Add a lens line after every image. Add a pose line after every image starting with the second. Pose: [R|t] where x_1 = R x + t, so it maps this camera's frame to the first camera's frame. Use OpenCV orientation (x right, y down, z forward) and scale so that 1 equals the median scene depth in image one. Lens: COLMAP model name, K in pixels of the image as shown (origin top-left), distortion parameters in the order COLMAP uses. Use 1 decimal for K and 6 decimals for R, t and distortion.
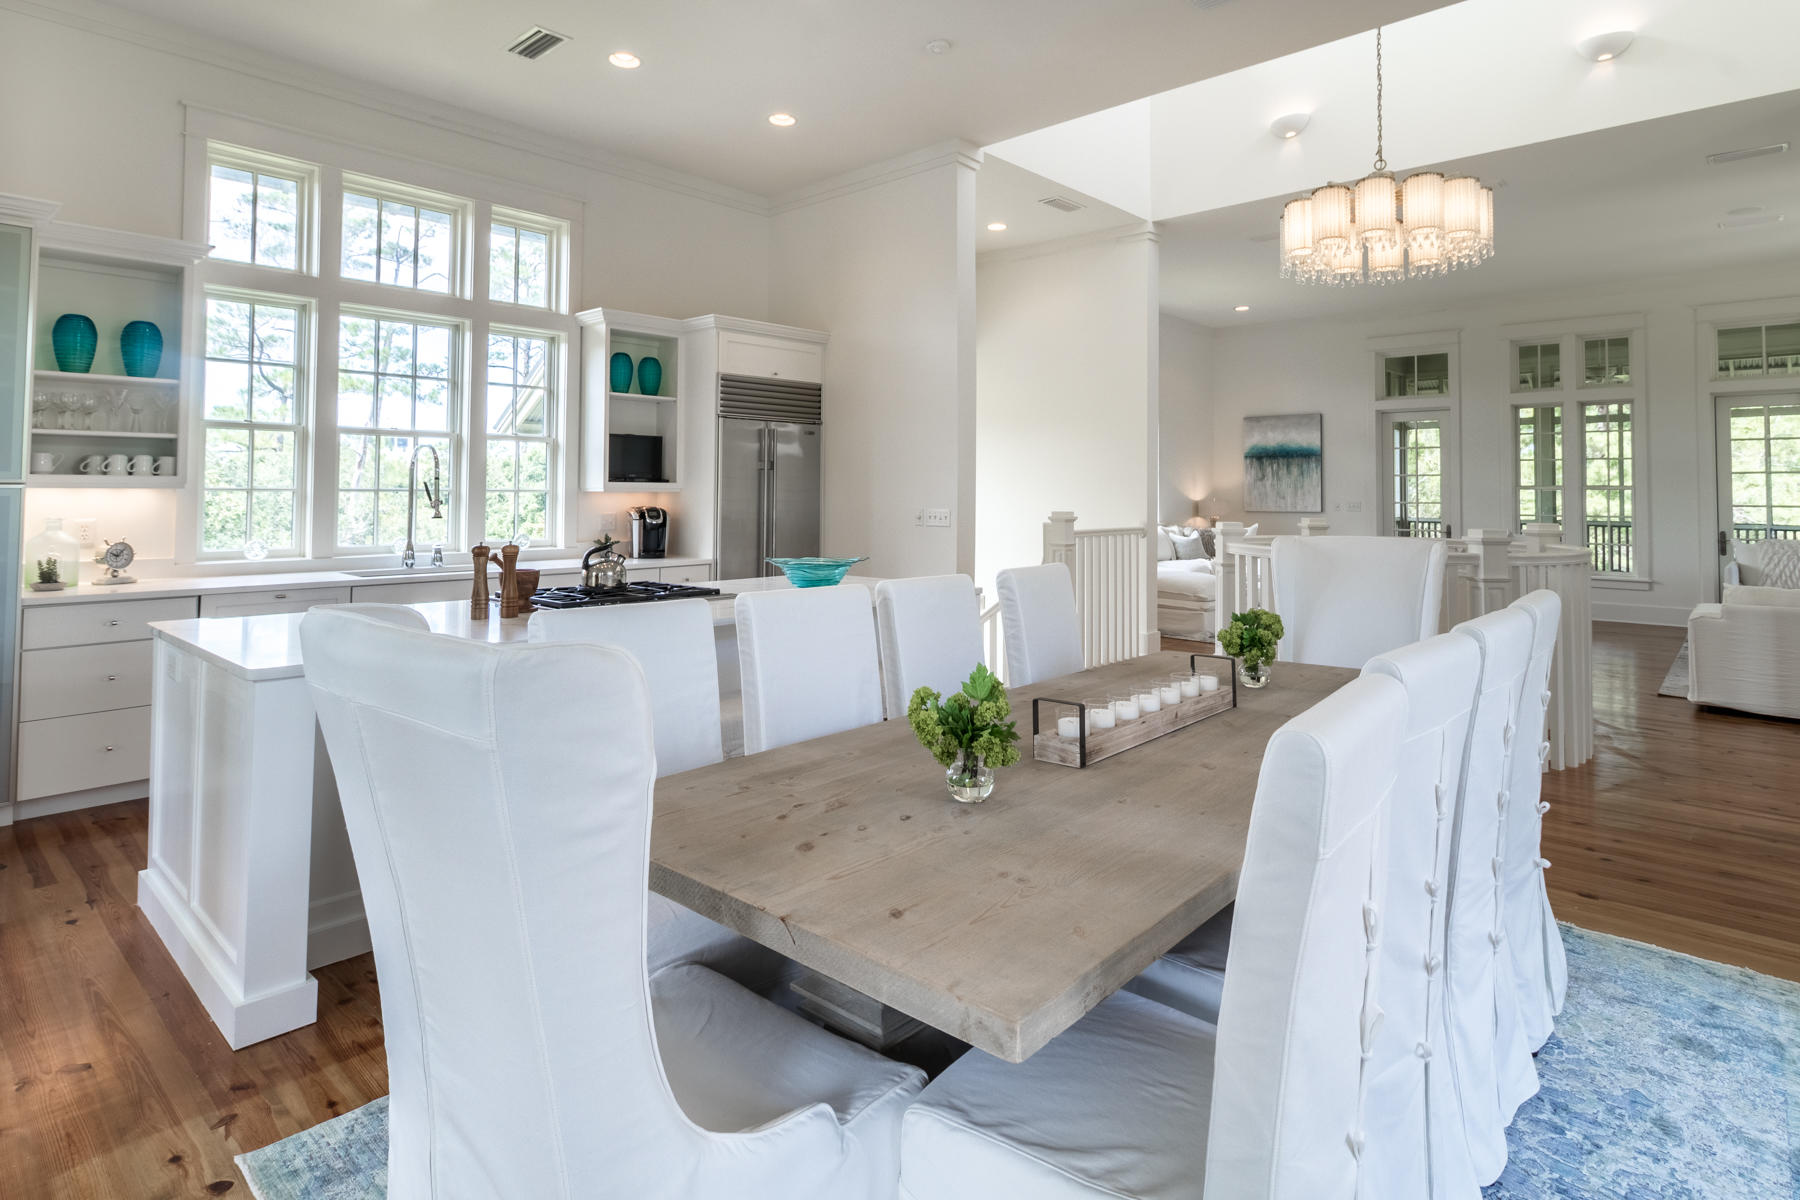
lens RADIAL K [[907.6, 0, 957.5], [0, 907.6, 457.8], [0, 0, 1]] dist [-0.002635, 0.001573]
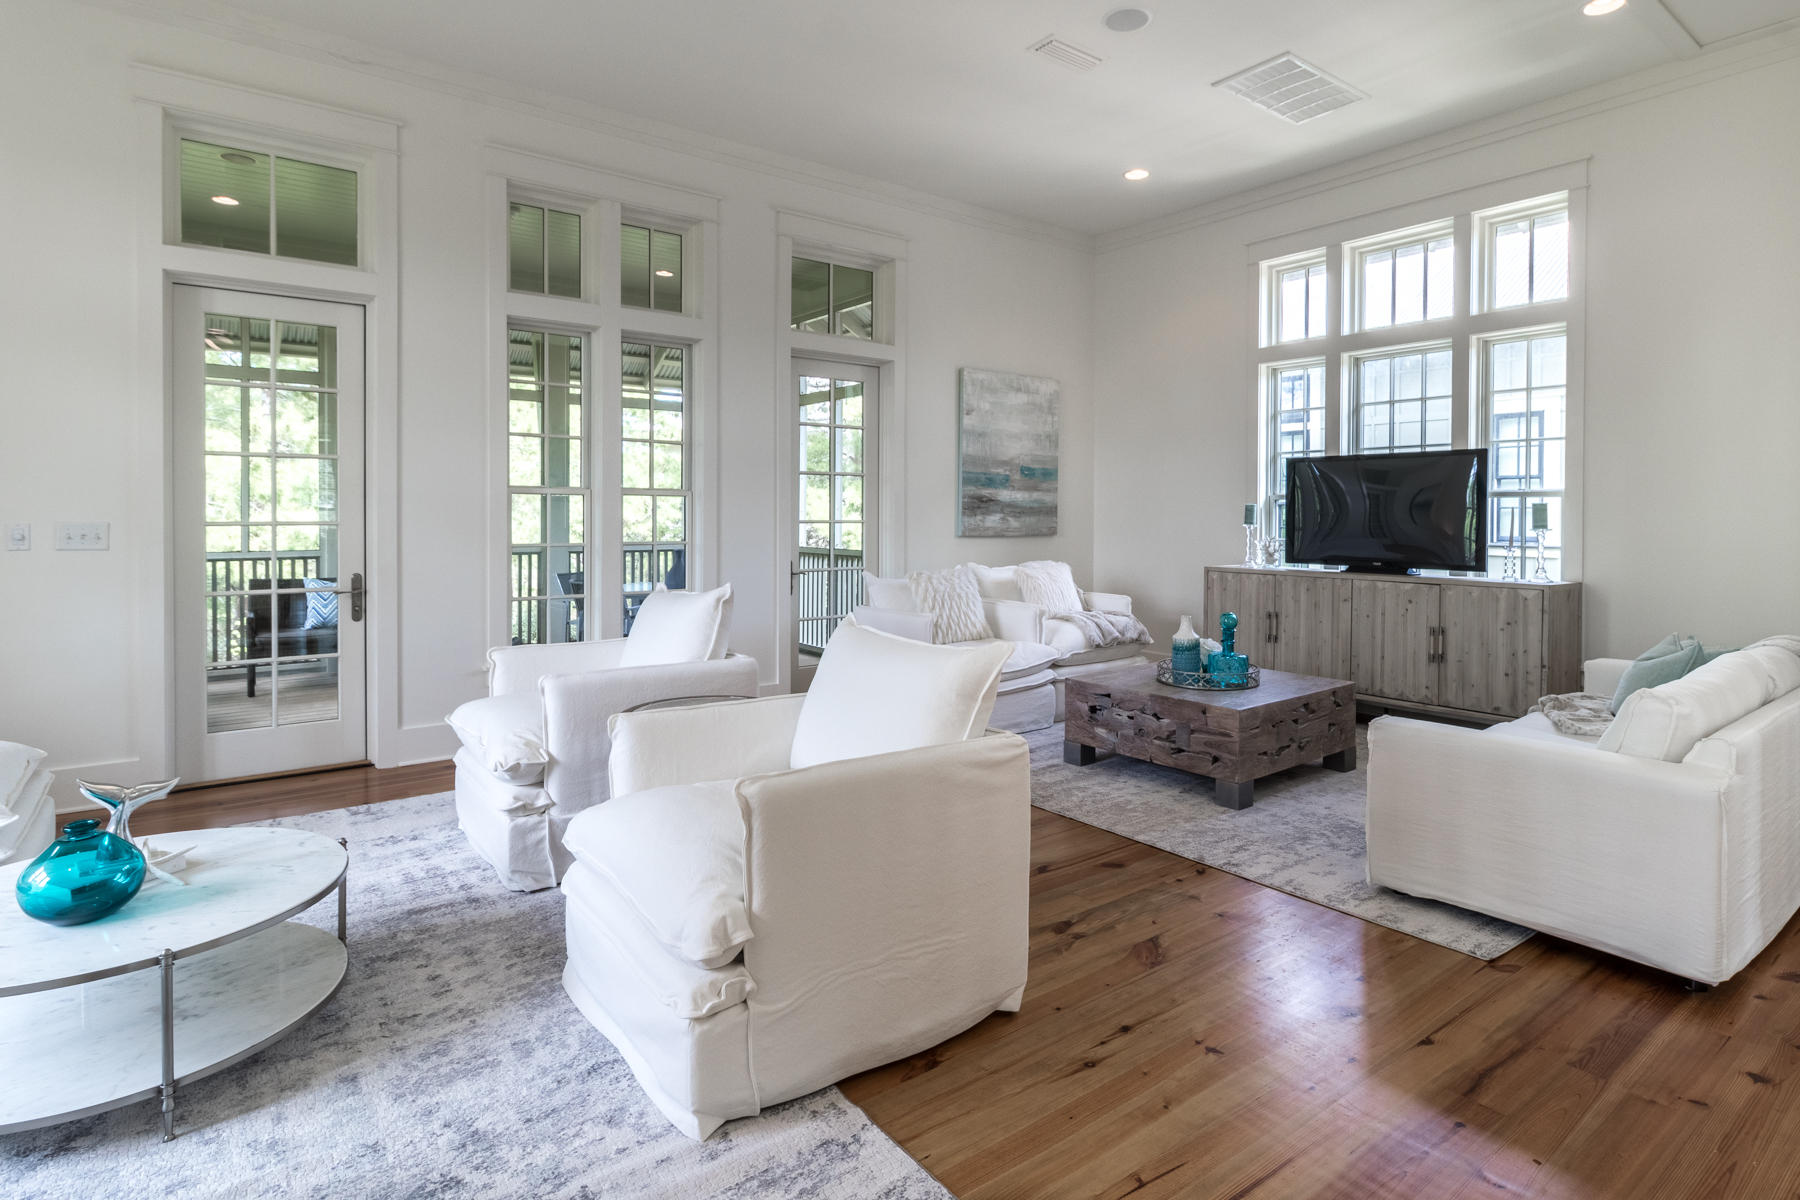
lens RADIAL K [[907.6, 0, 882.8], [0, 907.6, 519.9], [0, 0, 1]] dist [-0.002635, 0.001573]
pose [[0.198558, -0.010191, 0.980036, 0.168050], [-0.035712, 0.999207, 0.017626, 0.031922], [-0.979438, -0.038499, 0.198036, 0.664840]]
